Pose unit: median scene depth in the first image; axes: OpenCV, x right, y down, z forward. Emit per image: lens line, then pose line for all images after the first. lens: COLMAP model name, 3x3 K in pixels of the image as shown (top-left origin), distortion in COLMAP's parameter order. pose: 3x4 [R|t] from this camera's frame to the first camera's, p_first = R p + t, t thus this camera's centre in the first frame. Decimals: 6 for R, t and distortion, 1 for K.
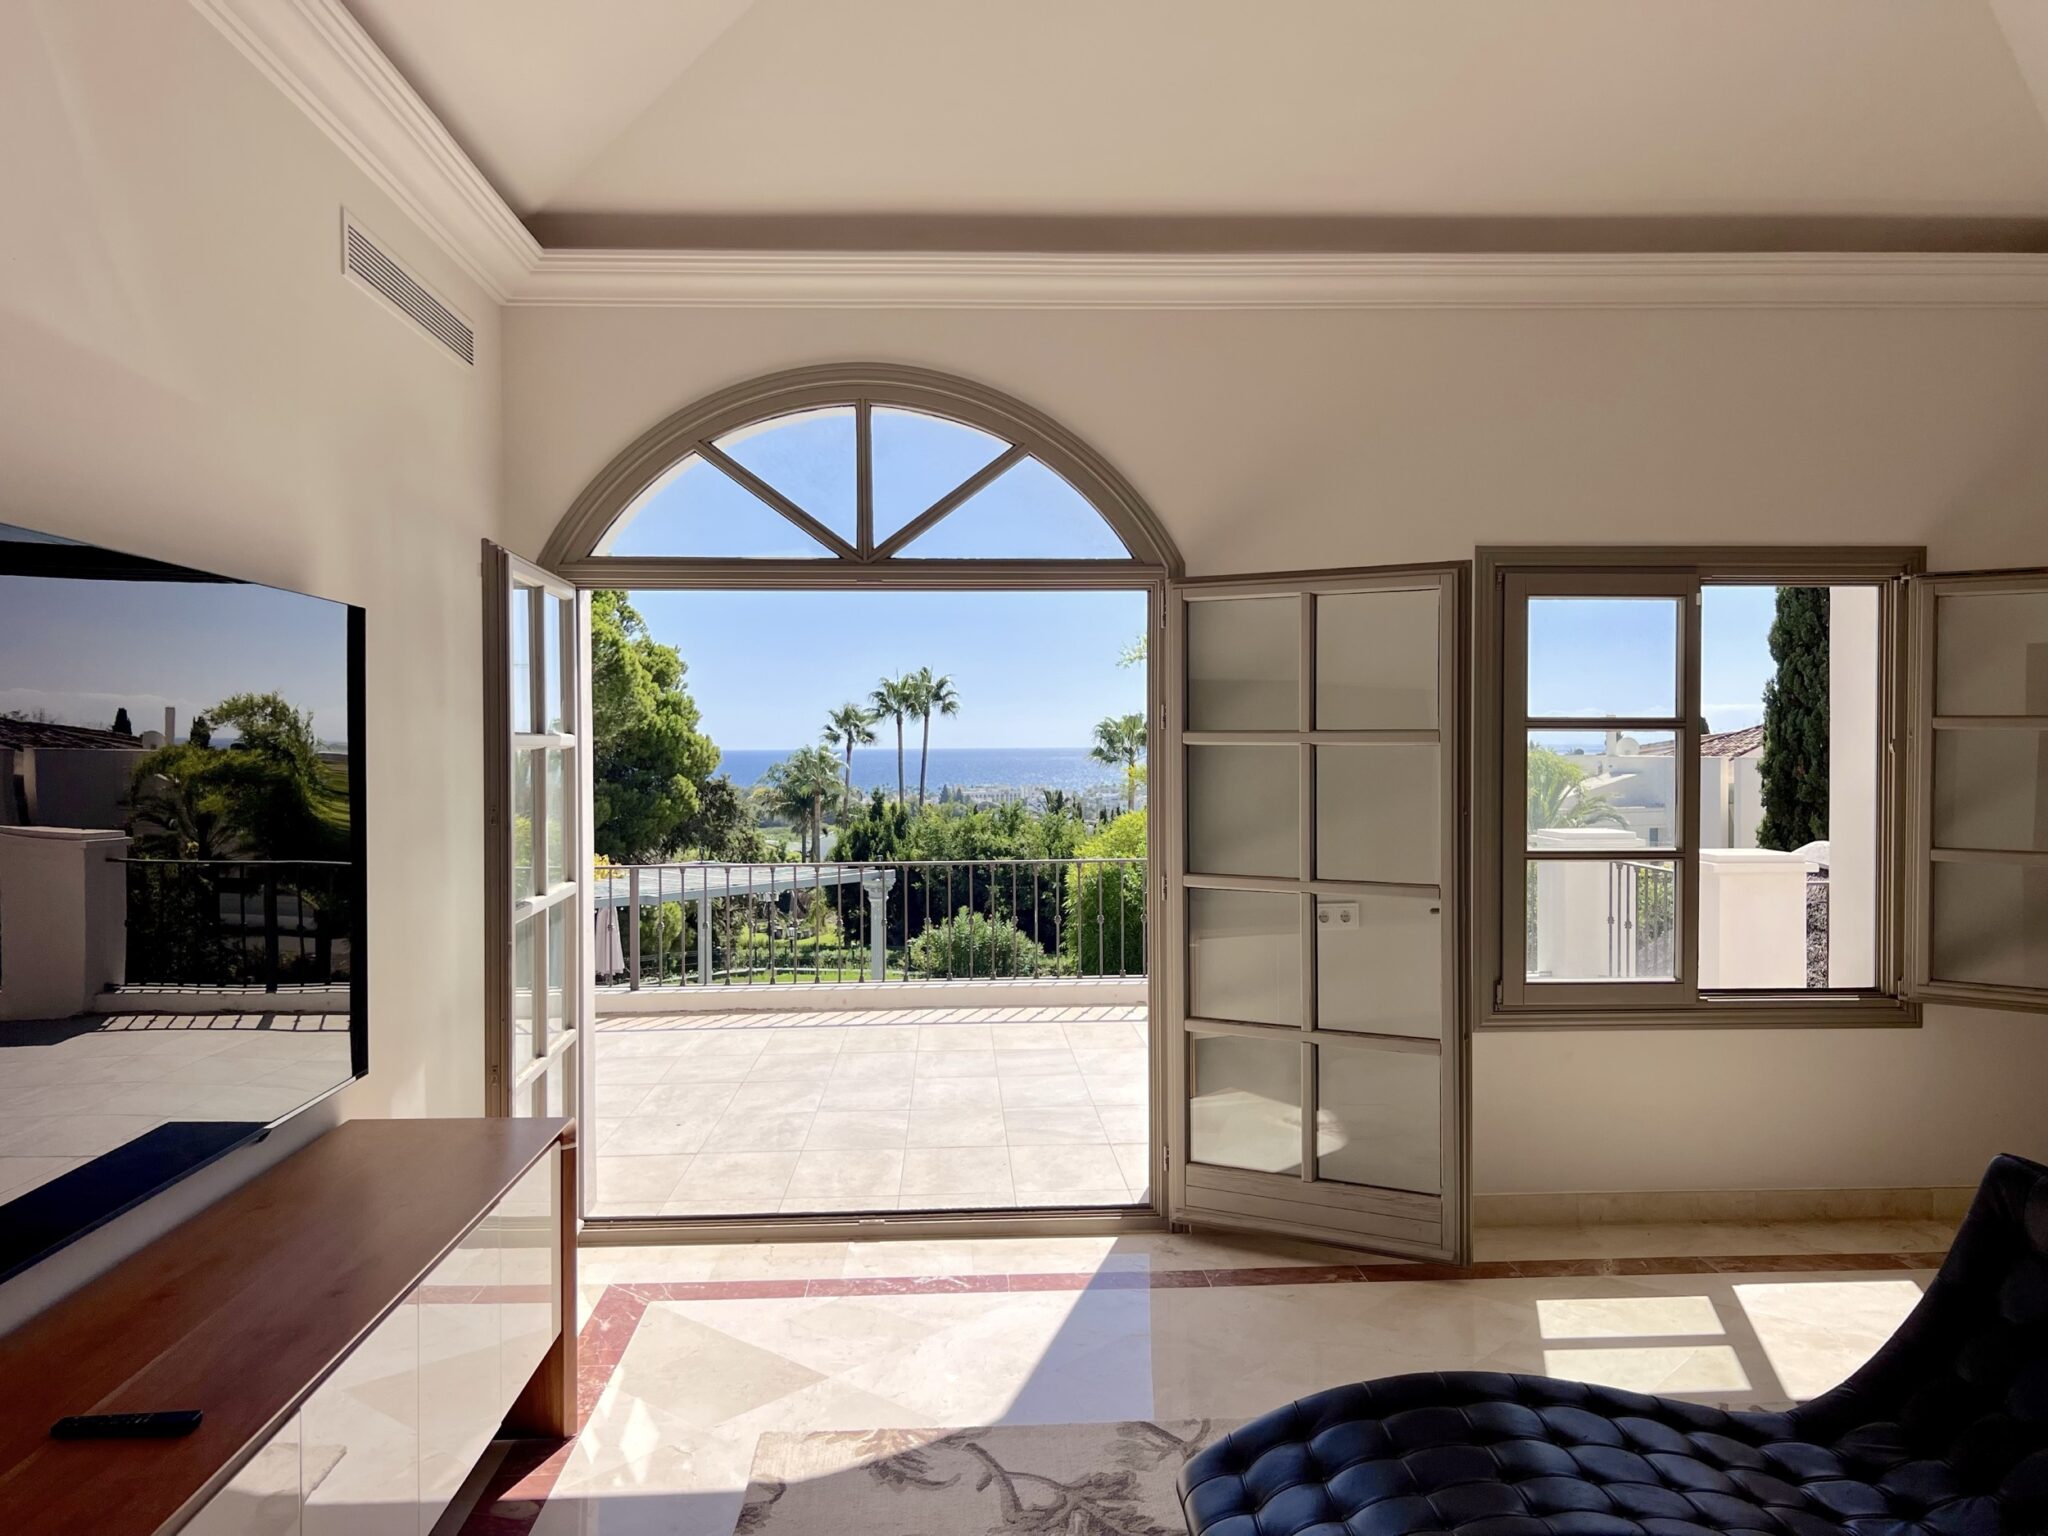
lens RADIAL K [[1529.9, 0, 1027.4], [0, 1529.9, 774.4], [0, 0, 1]] dist [0.088250, -0.157563]
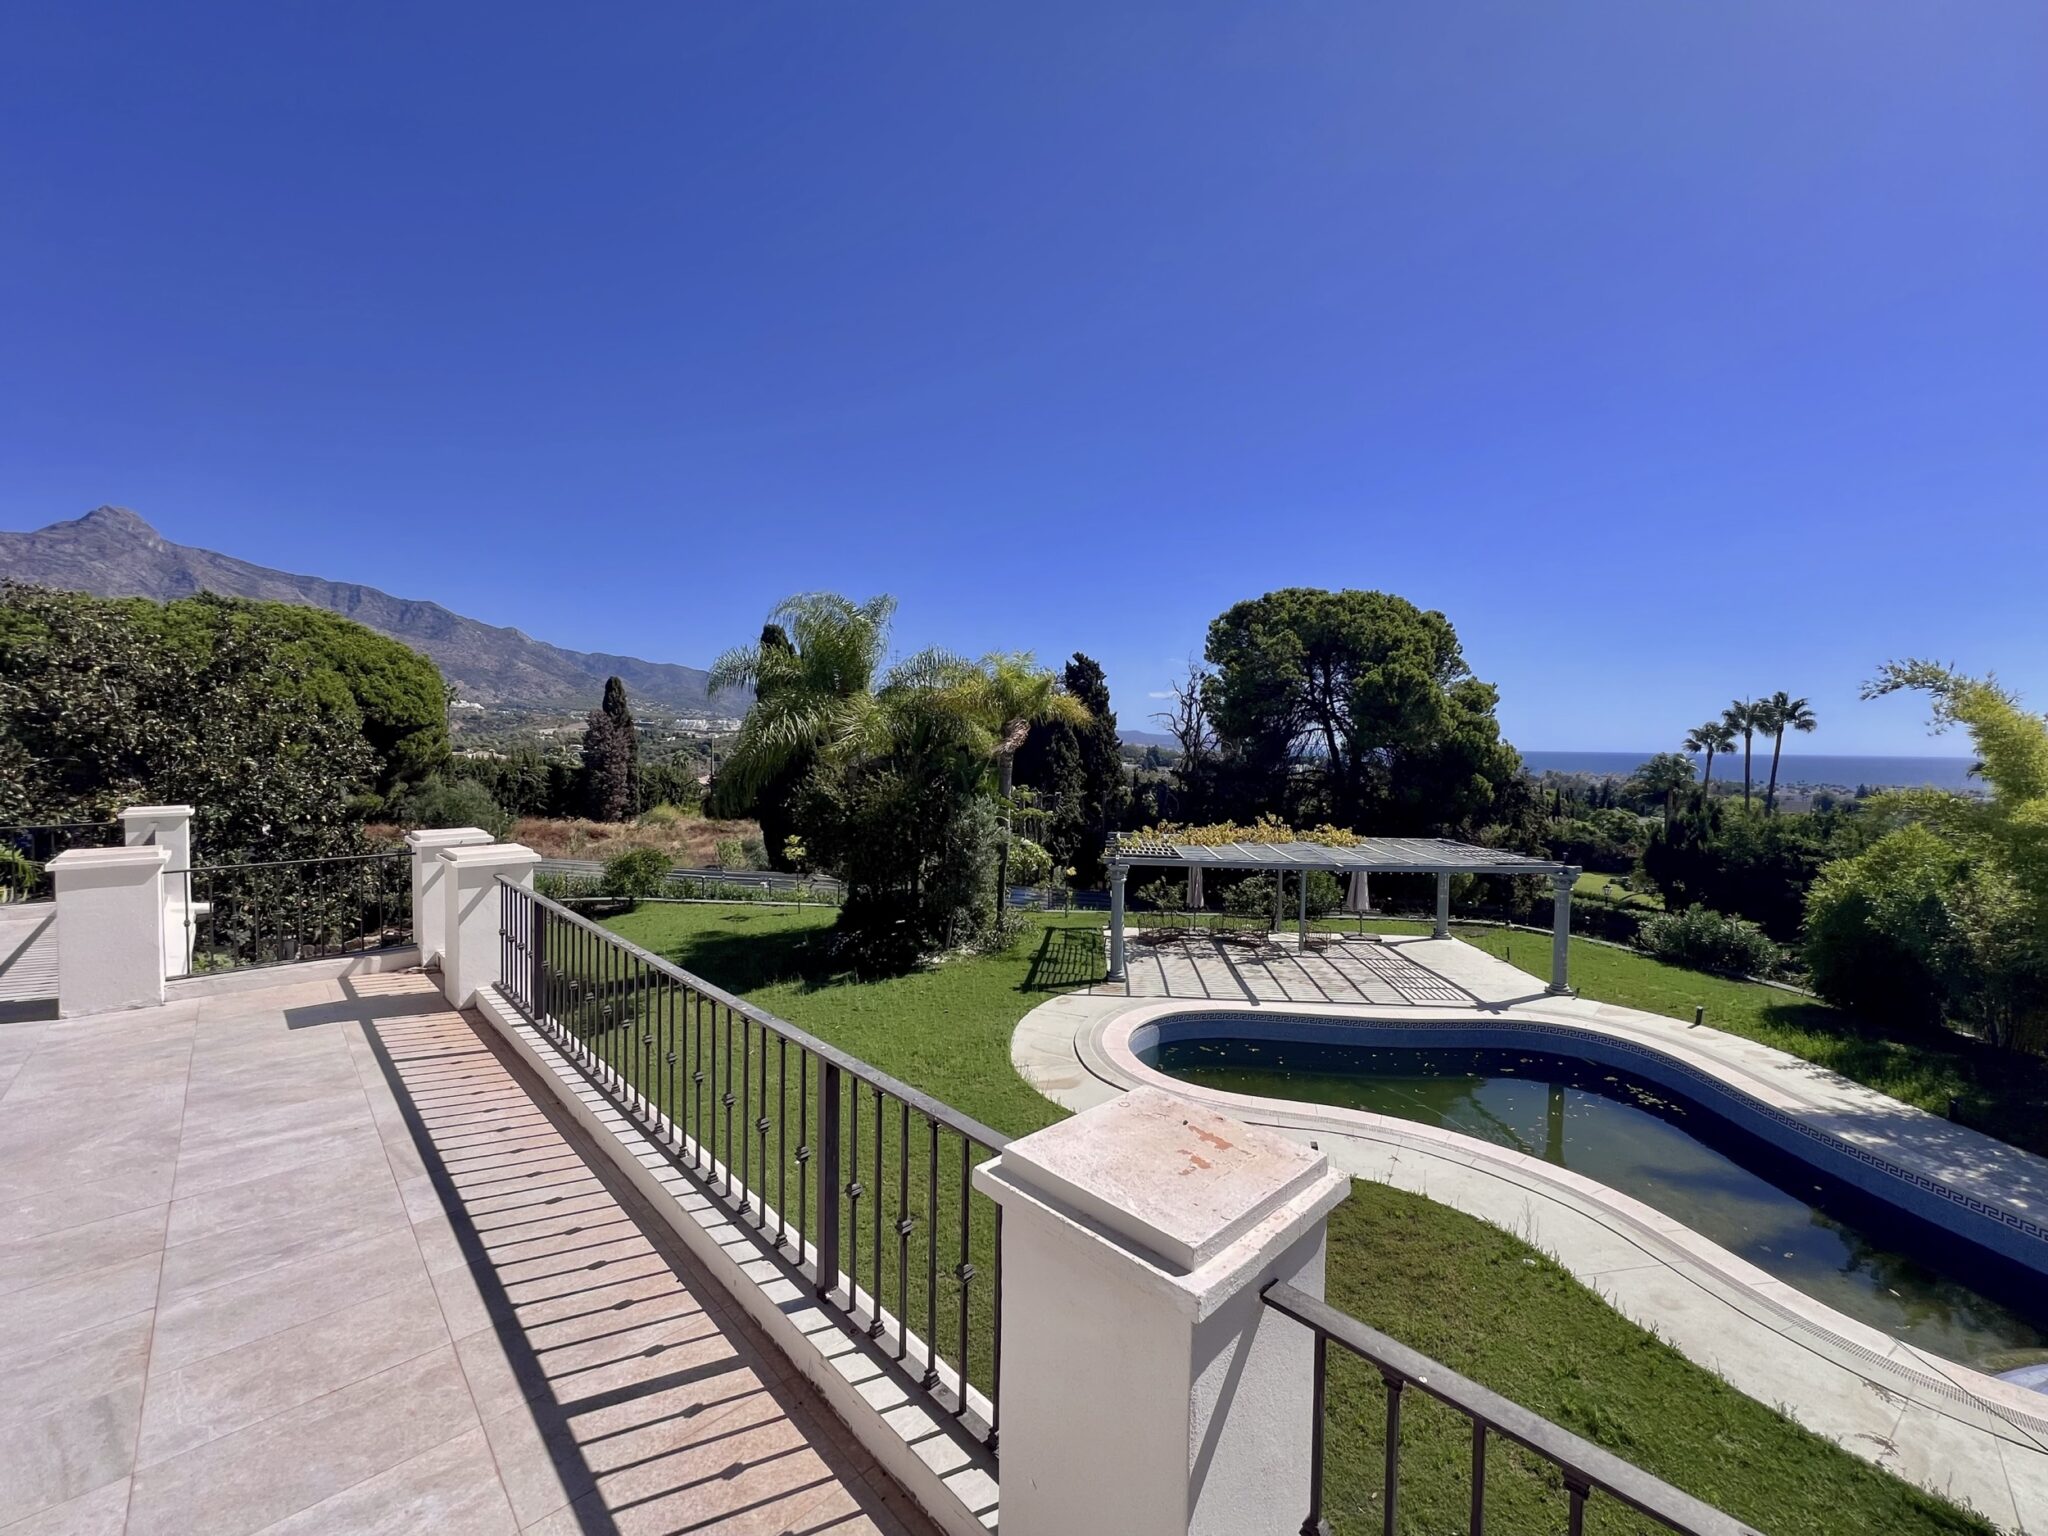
lens RADIAL K [[821.1, 0, 1030.5], [0, 821.1, 772.7], [0, 0, 1]] dist [0.000465, 0.000056]
pose [[0.657808, 0.043903, -0.751905, 0.068263], [-0.032500, 0.999024, 0.029900, -0.009420], [0.752484, 0.004768, 0.658593, 0.177822]]
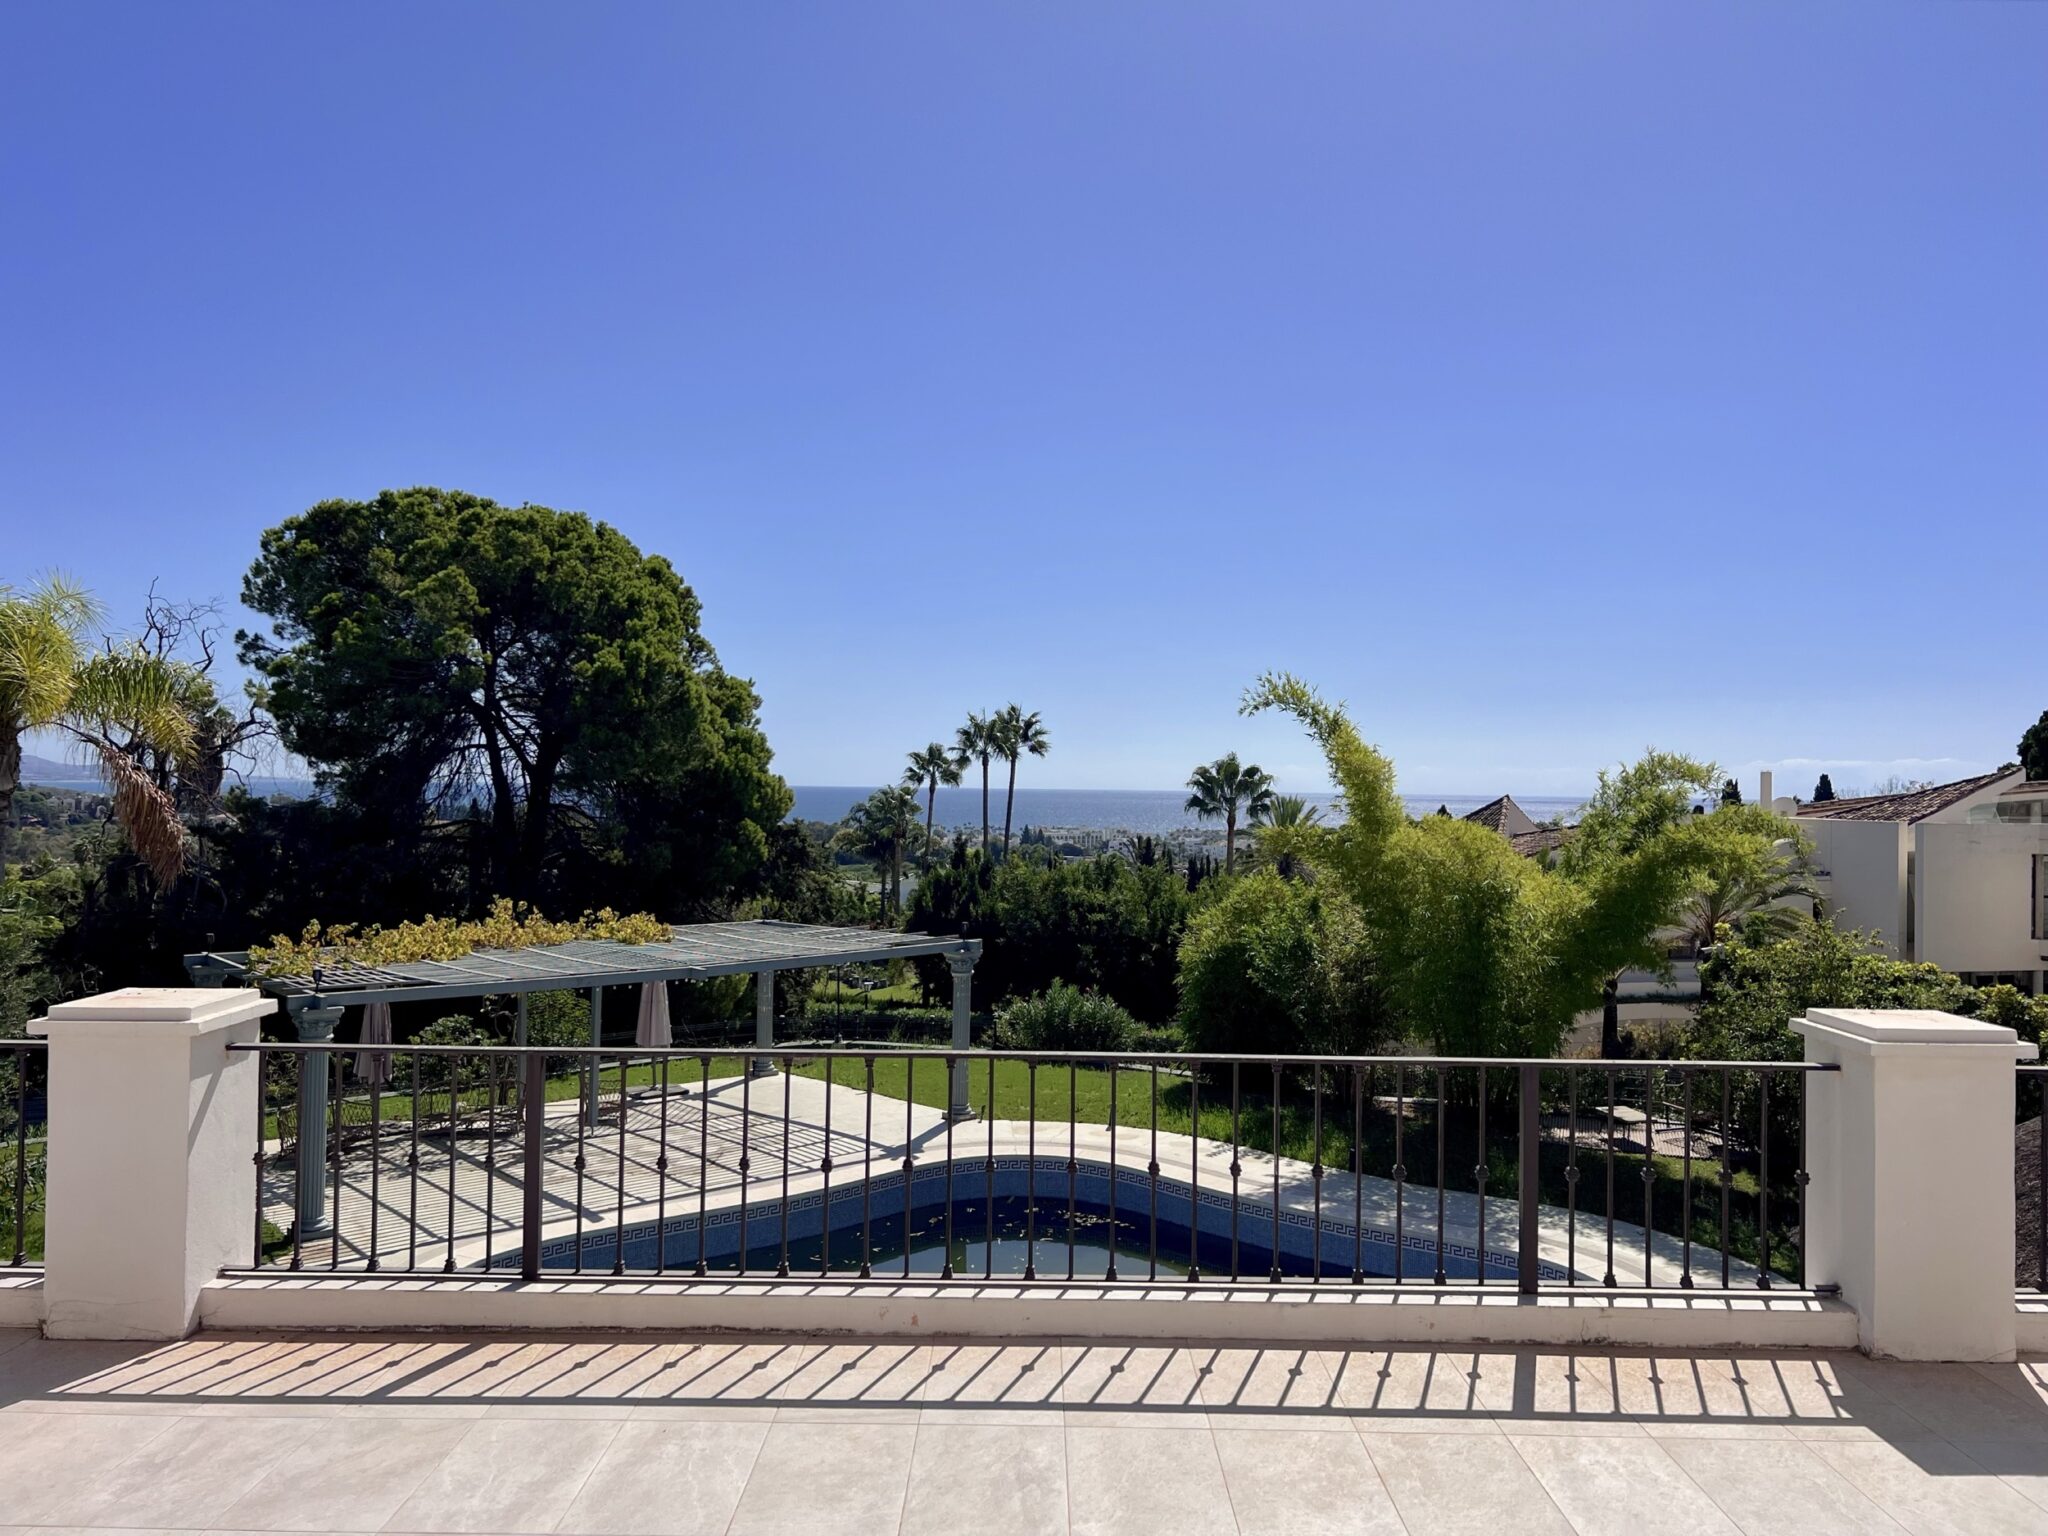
lens RADIAL K [[1529.9, 0, 1027.4], [0, 1529.9, 774.4], [0, 0, 1]] dist [0.088250, -0.157563]
pose [[0.998374, 0.019003, -0.053734, -0.010822], [-0.020399, 0.999465, -0.025557, -0.006031], [0.053220, 0.026611, 0.998228, 0.090219]]
